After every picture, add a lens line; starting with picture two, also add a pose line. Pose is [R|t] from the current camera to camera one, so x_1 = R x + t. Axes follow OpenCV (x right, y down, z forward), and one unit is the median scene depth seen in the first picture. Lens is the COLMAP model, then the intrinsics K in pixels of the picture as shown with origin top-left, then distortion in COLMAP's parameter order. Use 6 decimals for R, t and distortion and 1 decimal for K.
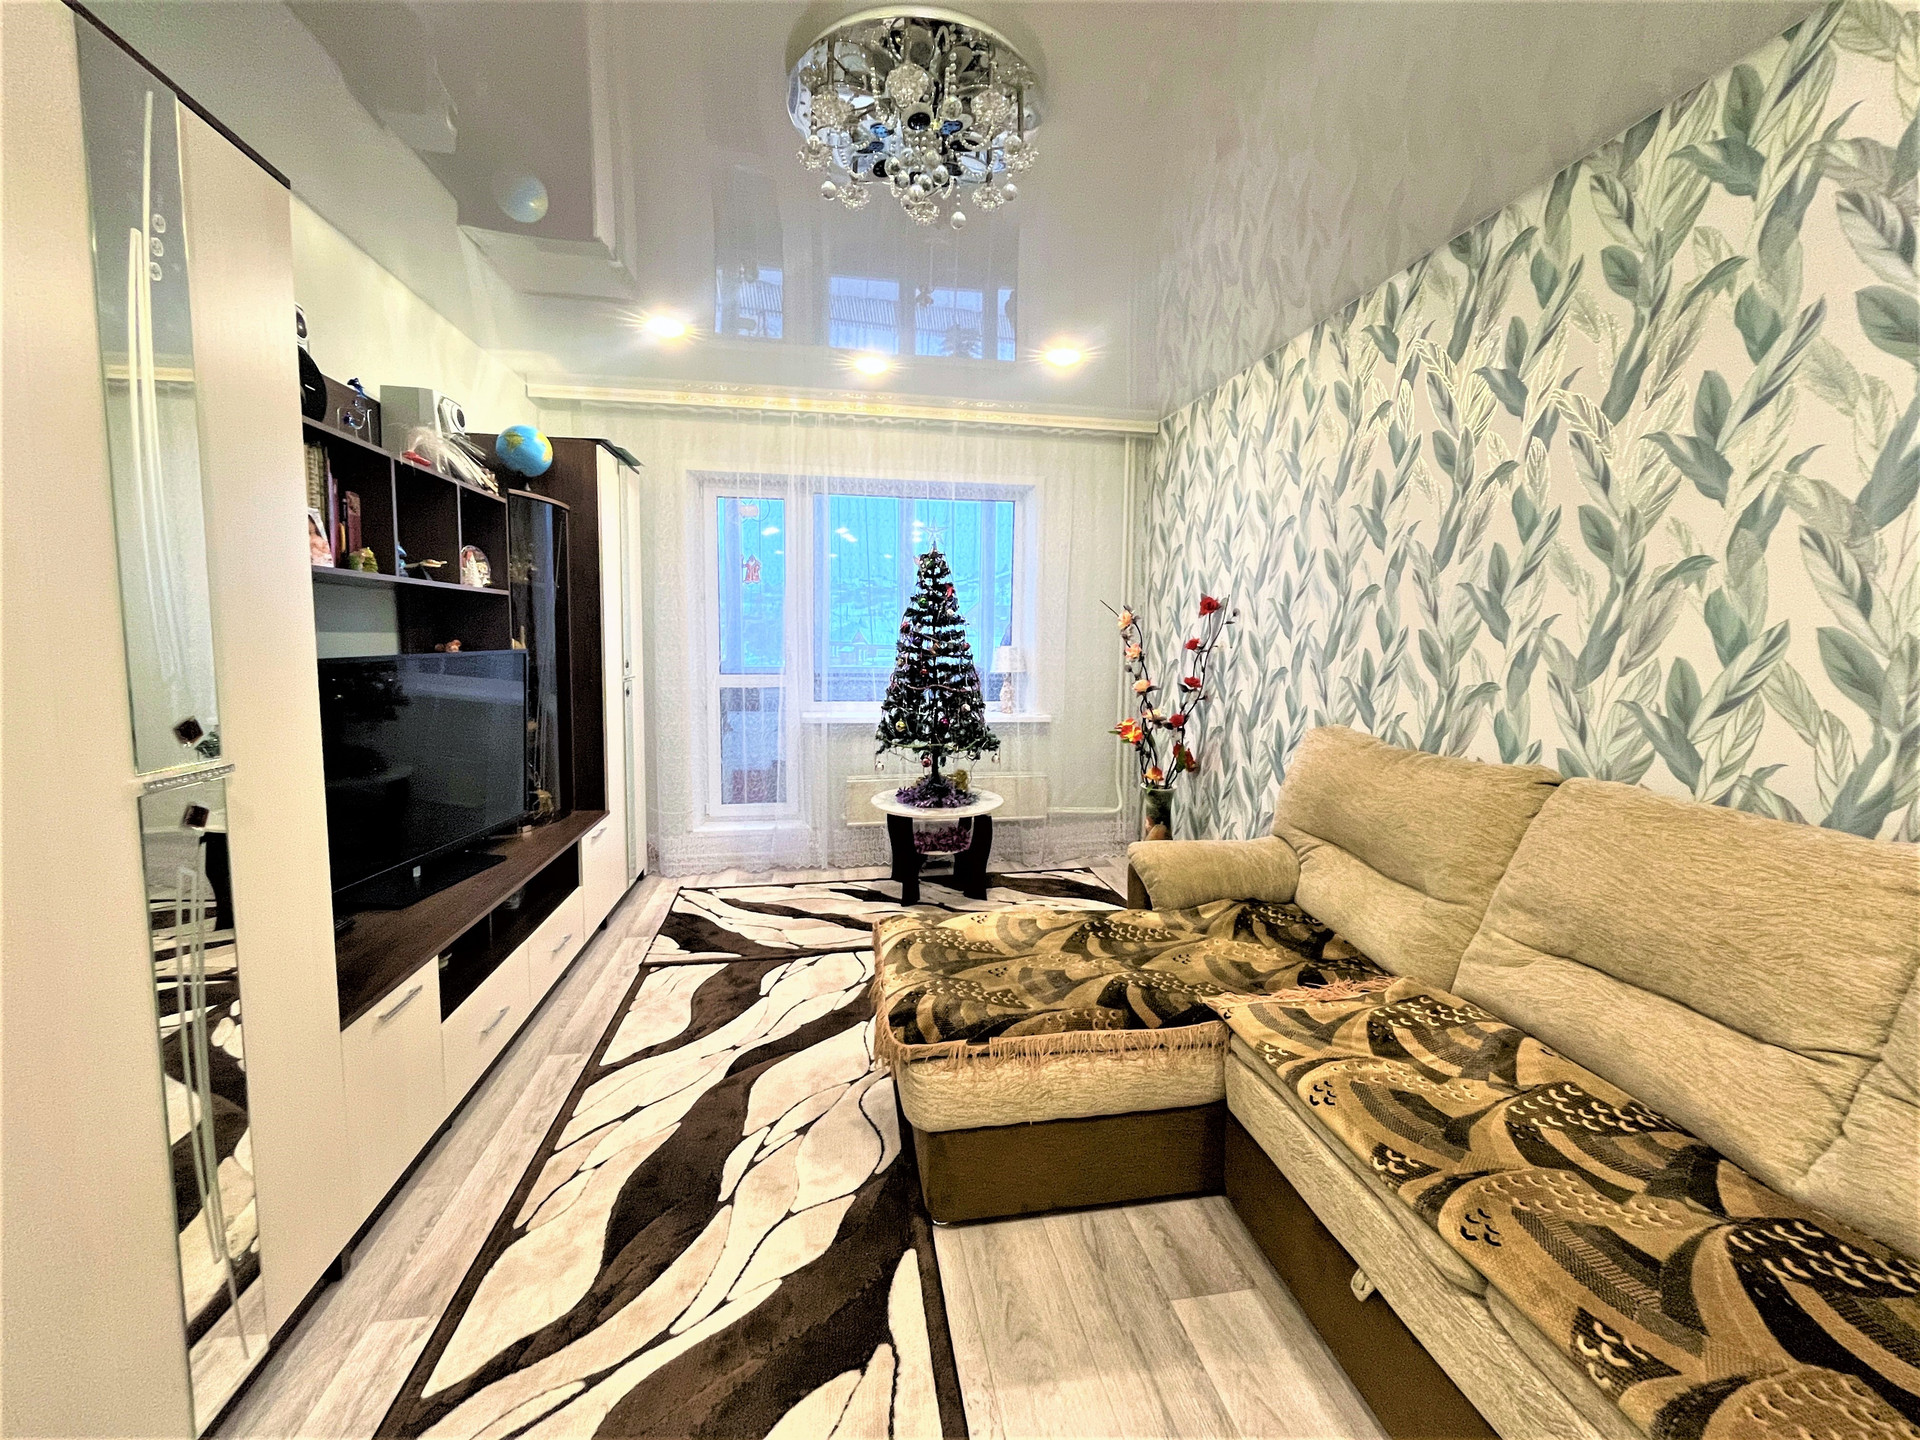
lens RADIAL K [[784.0, 0, 961.9], [0, 784.0, 710.4], [0, 0, 1]] dist [0.000353, -0.000223]
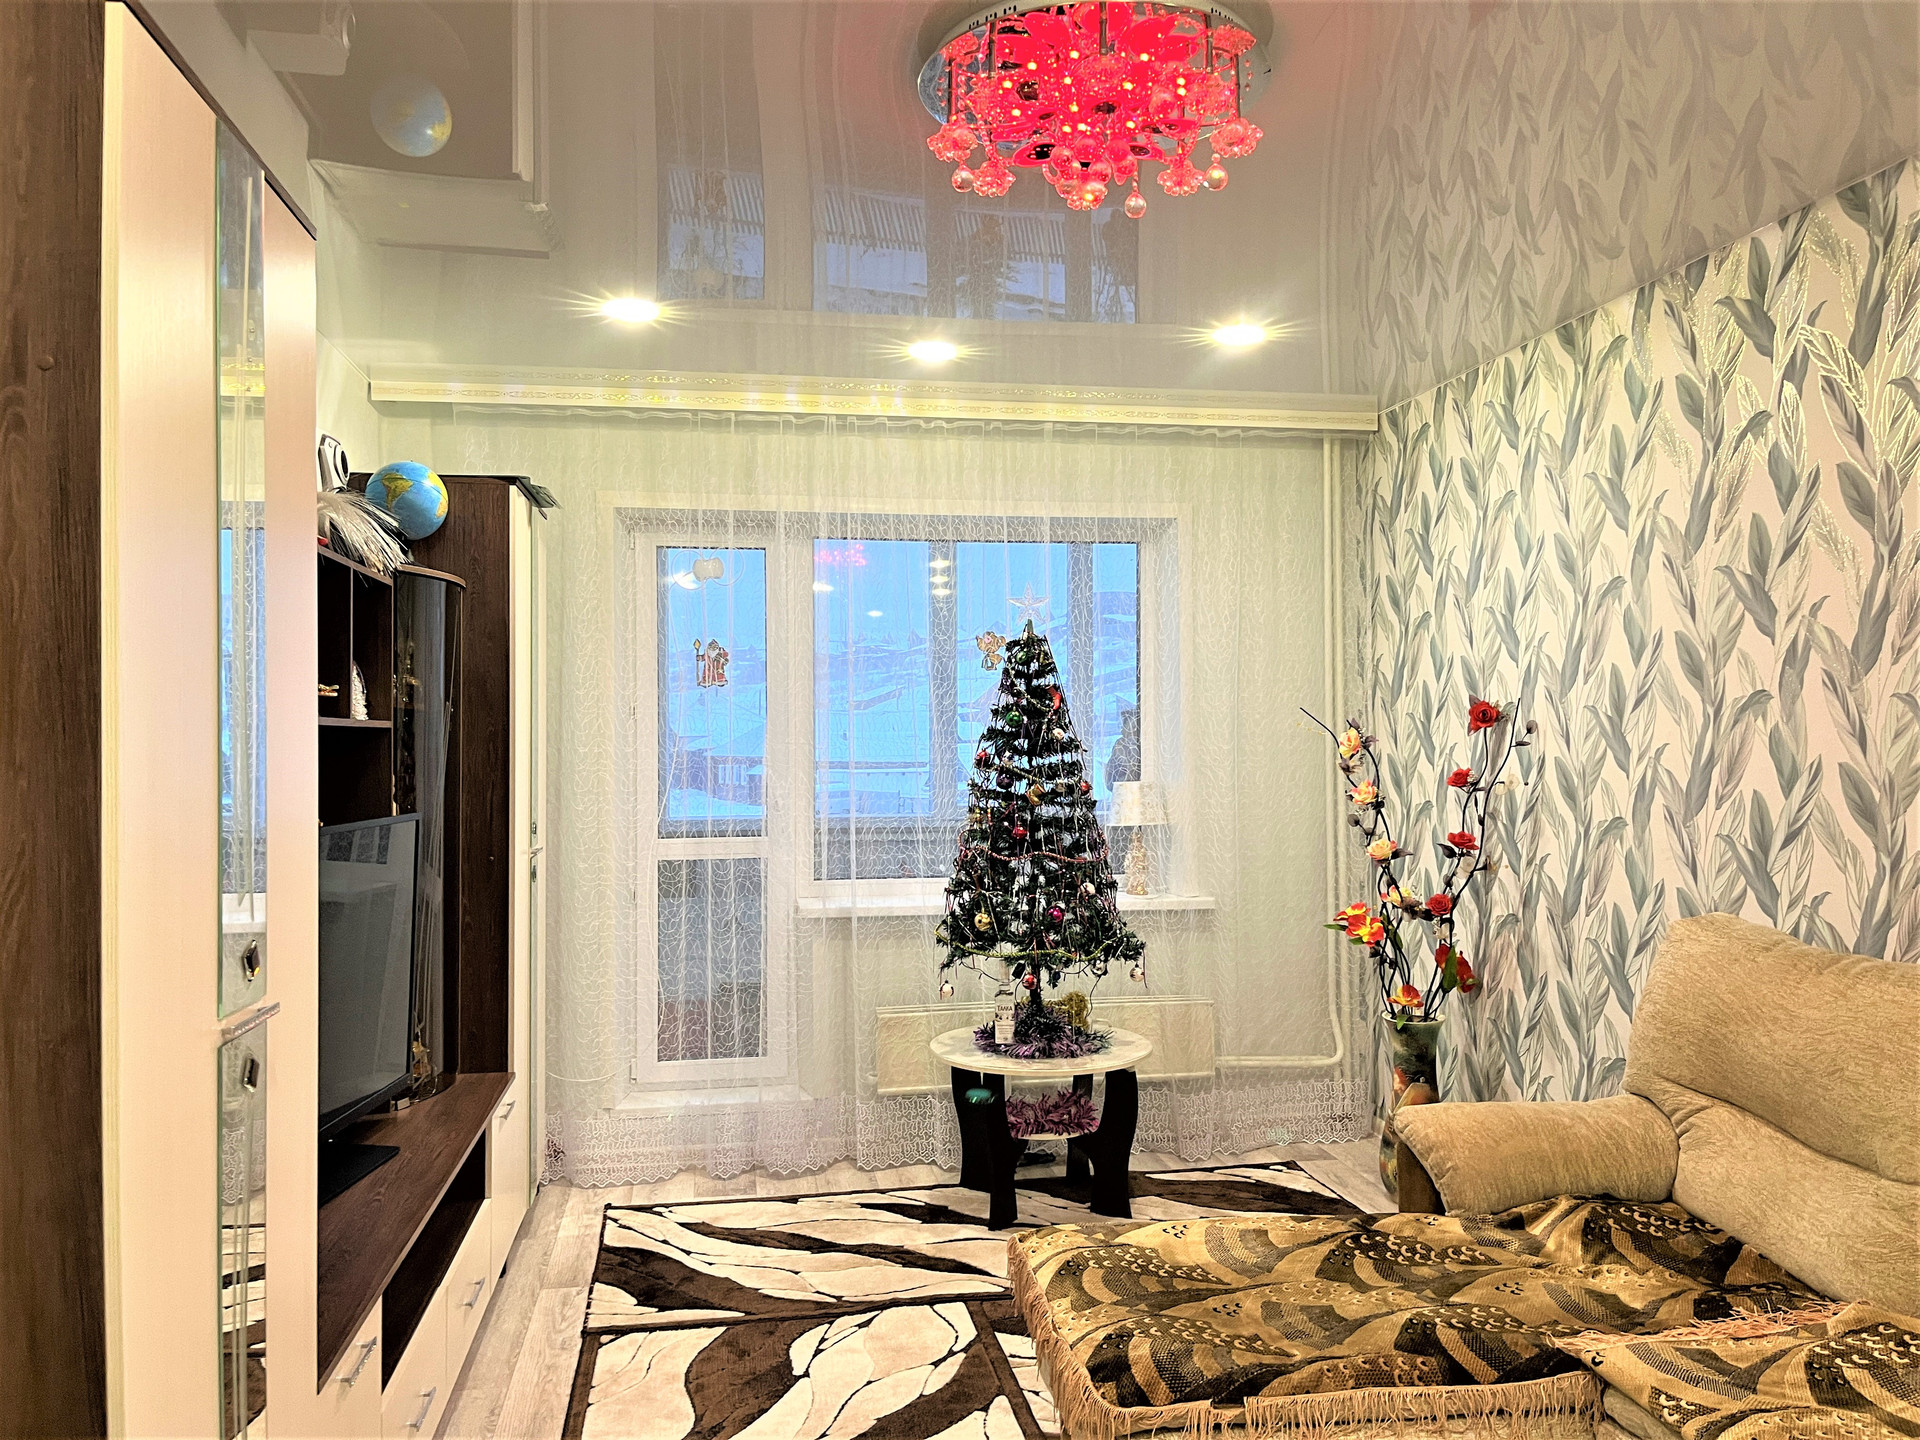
lens RADIAL K [[1468.5, 0, 957.9], [0, 1468.5, 731.0], [0, 0, 1]] dist [0.071720, -0.098380]
pose [[0.999822, -0.017727, -0.006416, -0.095217], [0.016985, 0.994696, -0.101444, -0.012696], [0.008180, 0.101317, 0.994821, -0.161628]]
